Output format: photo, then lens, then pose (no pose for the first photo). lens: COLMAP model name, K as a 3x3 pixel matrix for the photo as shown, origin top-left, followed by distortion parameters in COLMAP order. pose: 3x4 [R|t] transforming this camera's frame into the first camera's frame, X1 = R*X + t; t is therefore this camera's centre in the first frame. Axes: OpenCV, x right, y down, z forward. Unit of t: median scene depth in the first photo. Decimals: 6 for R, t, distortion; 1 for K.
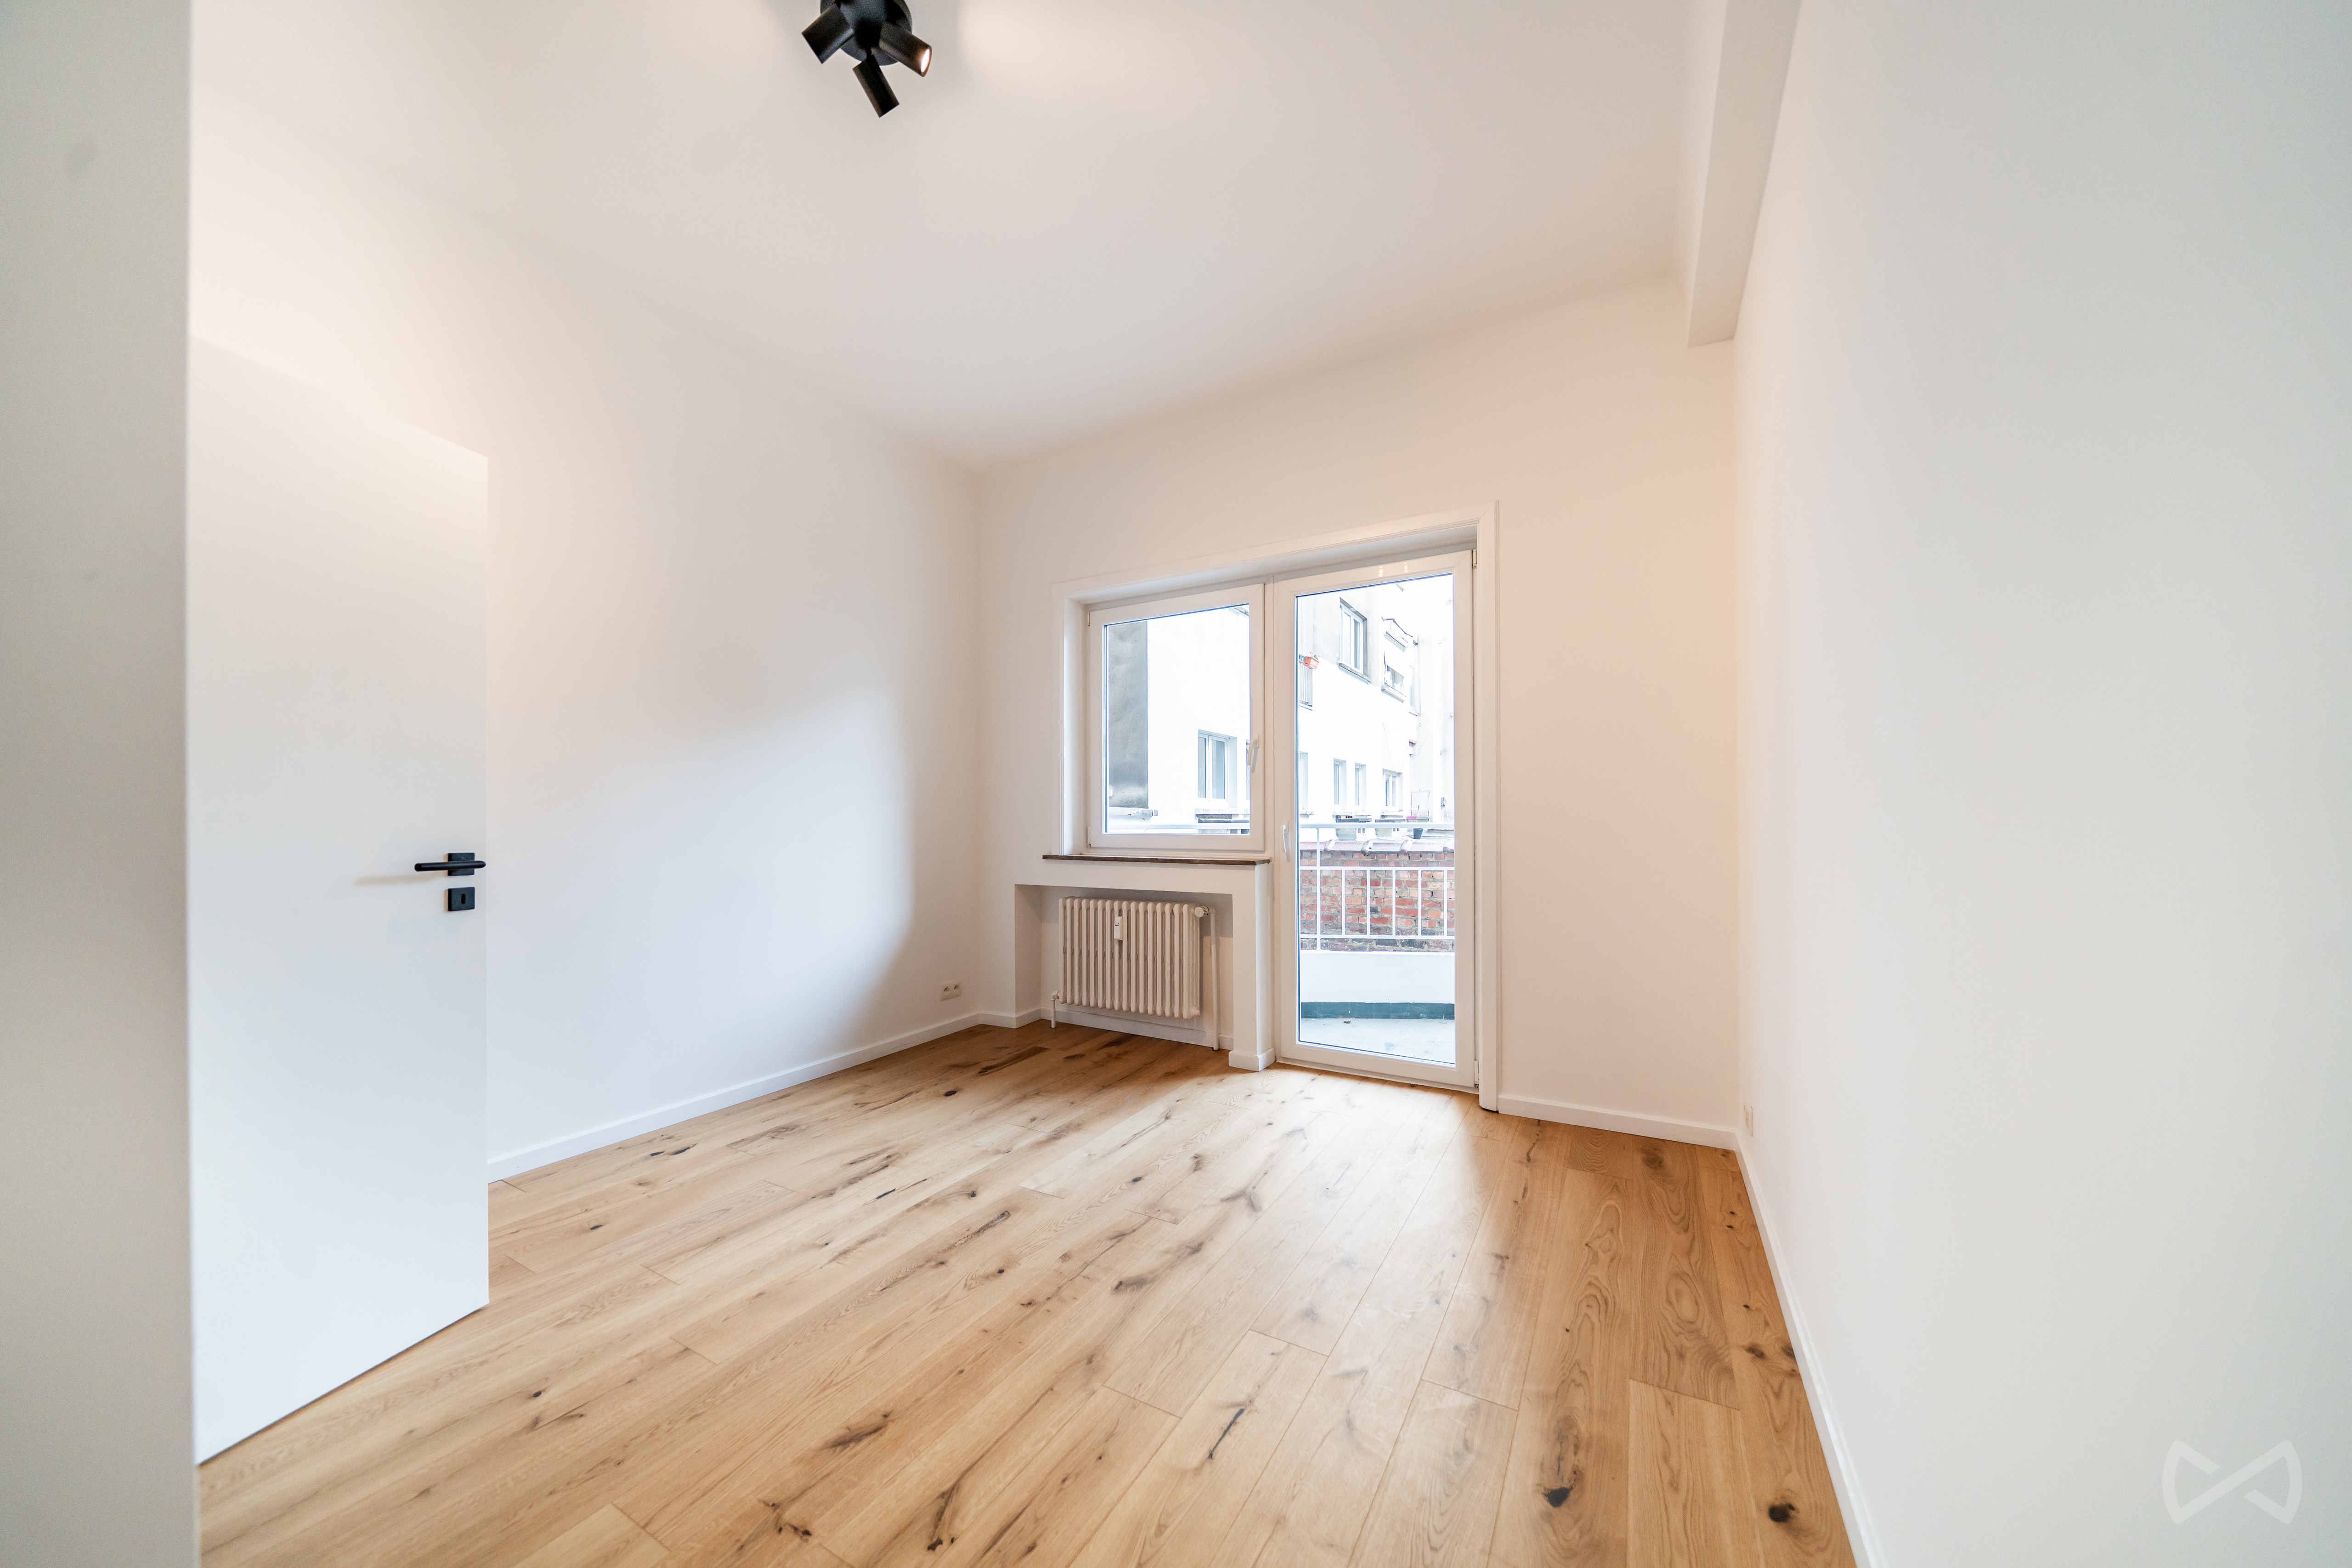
lens RADIAL K [[804.1, 0, 1172.9], [0, 804.1, 813.2], [0, 0, 1]] dist [-0.004703, -0.000185]
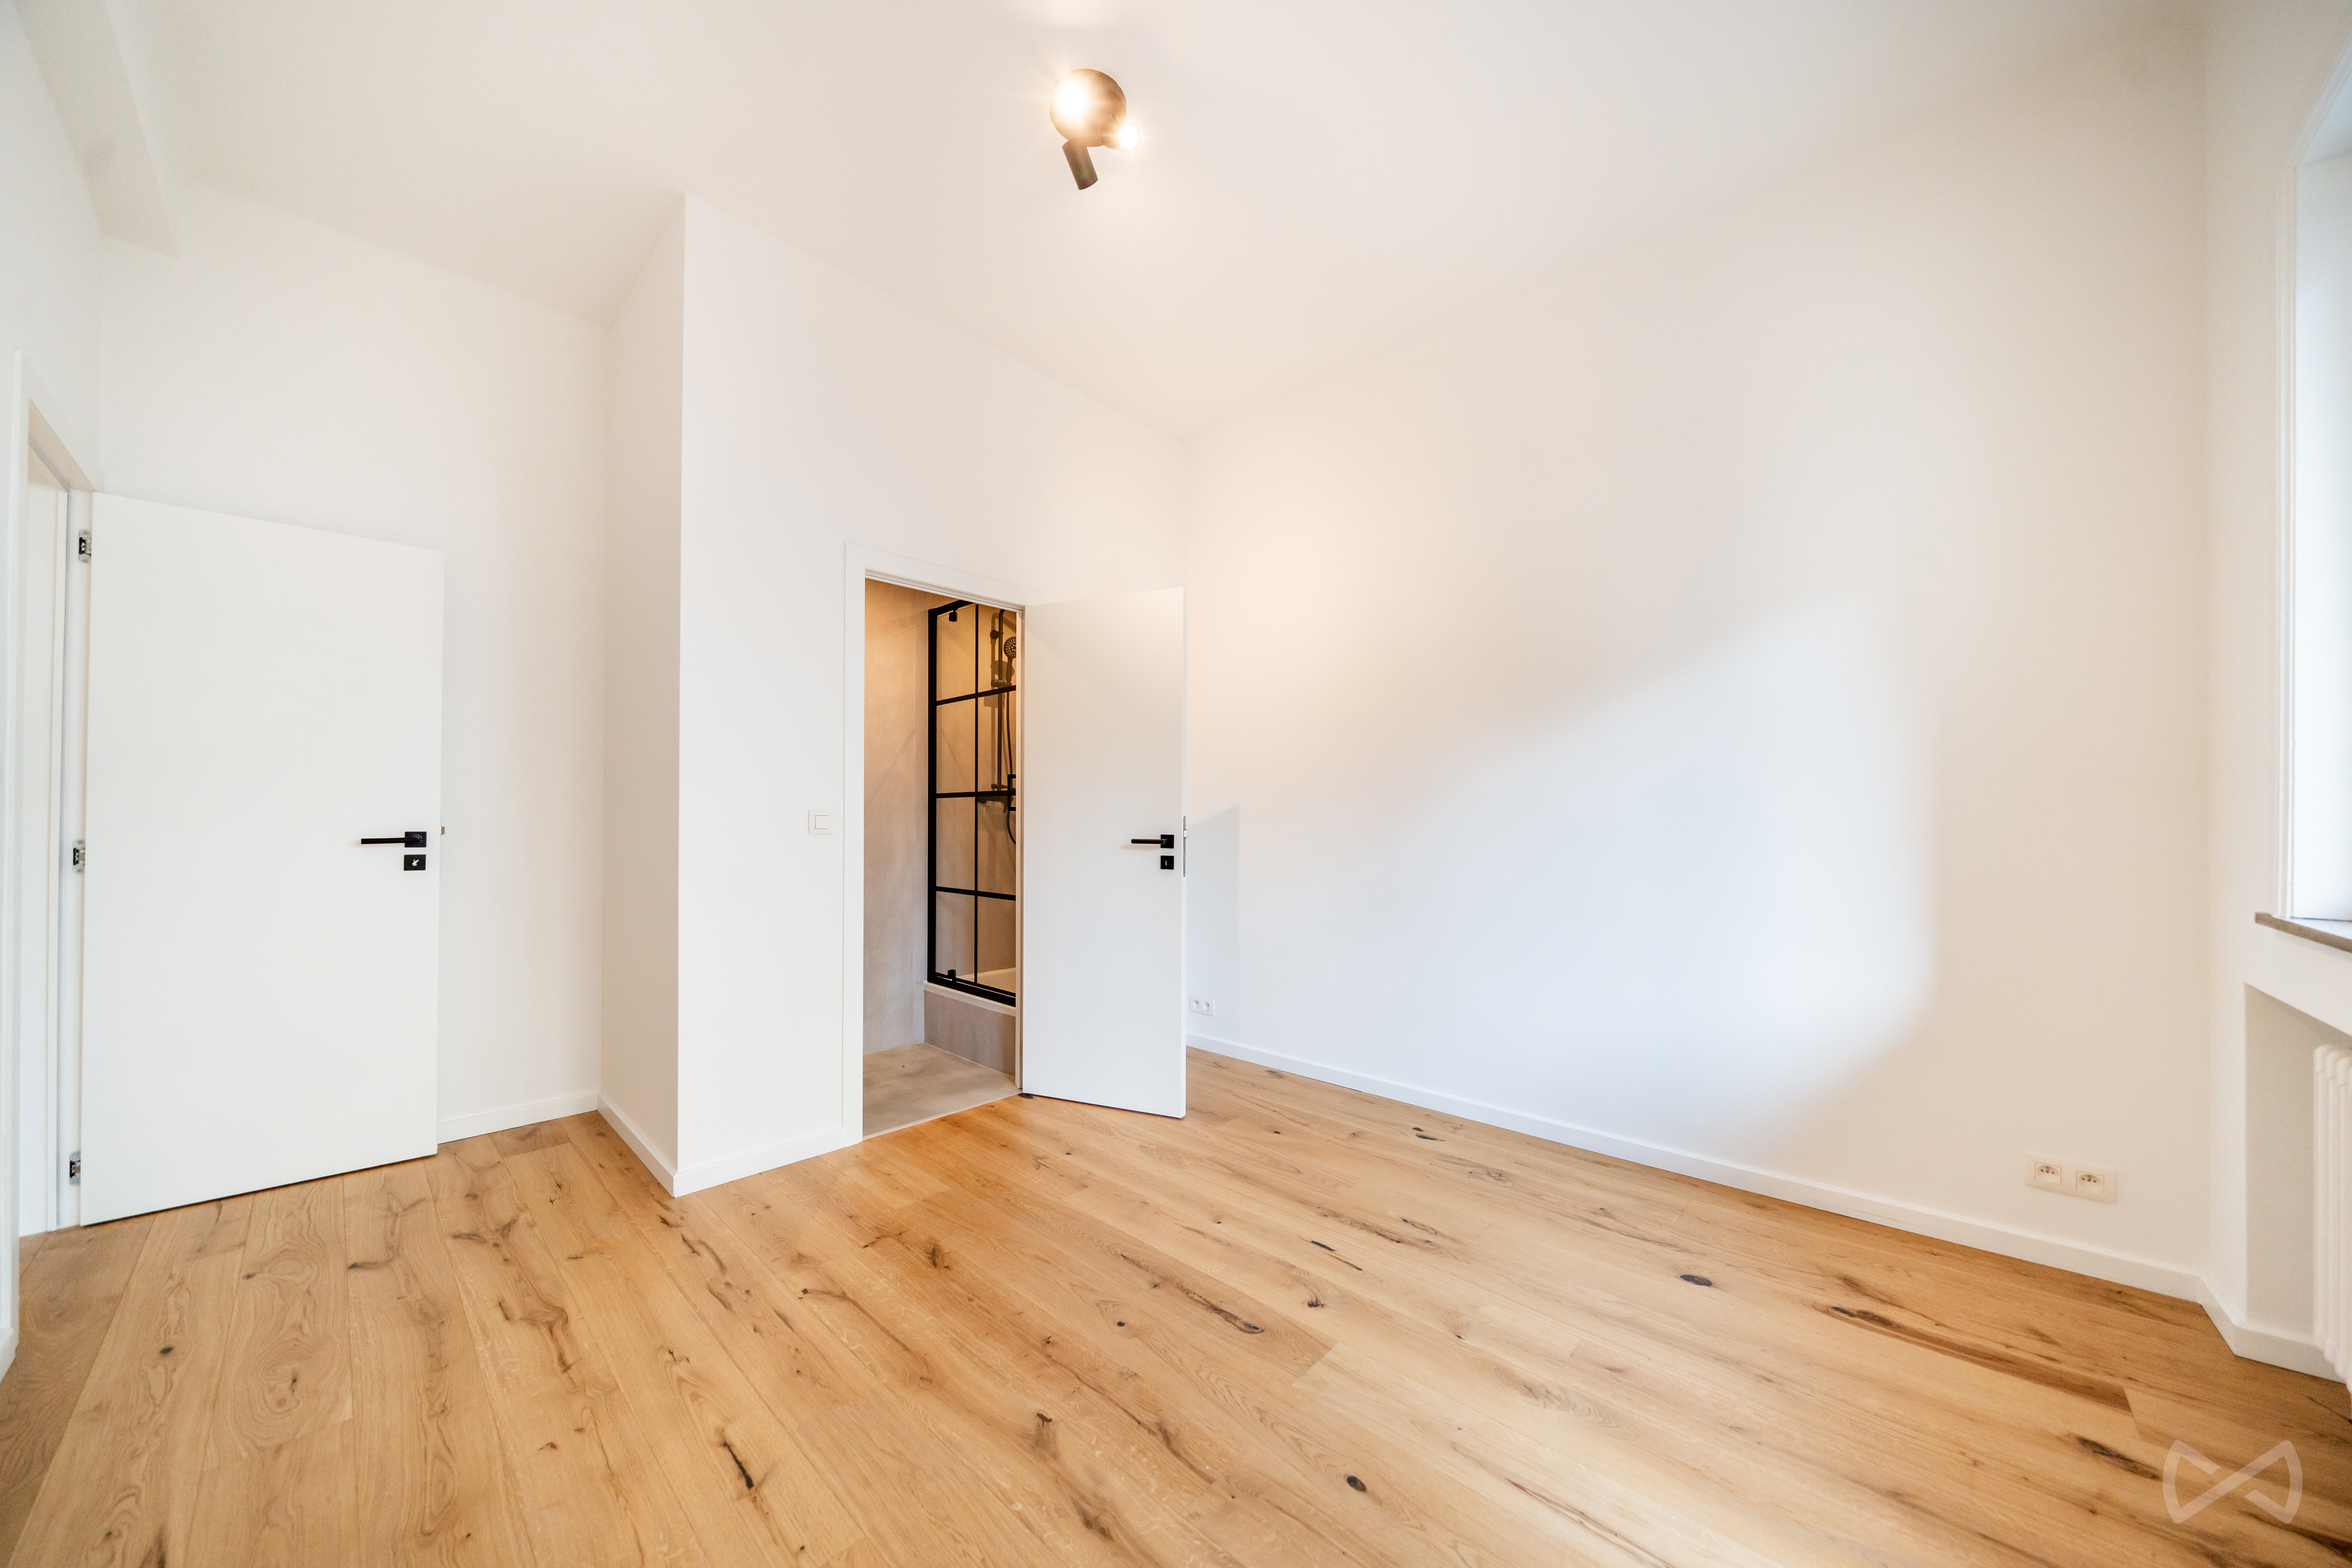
lens RADIAL K [[804.1, 0, 1172.9], [0, 804.1, 813.2], [0, 0, 1]] dist [-0.004703, -0.000185]
pose [[-0.226839, -0.003299, -0.973927, 0.614308], [0.002916, 0.999987, -0.004067, 0.012154], [0.973928, -0.003762, -0.226826, 1.216128]]
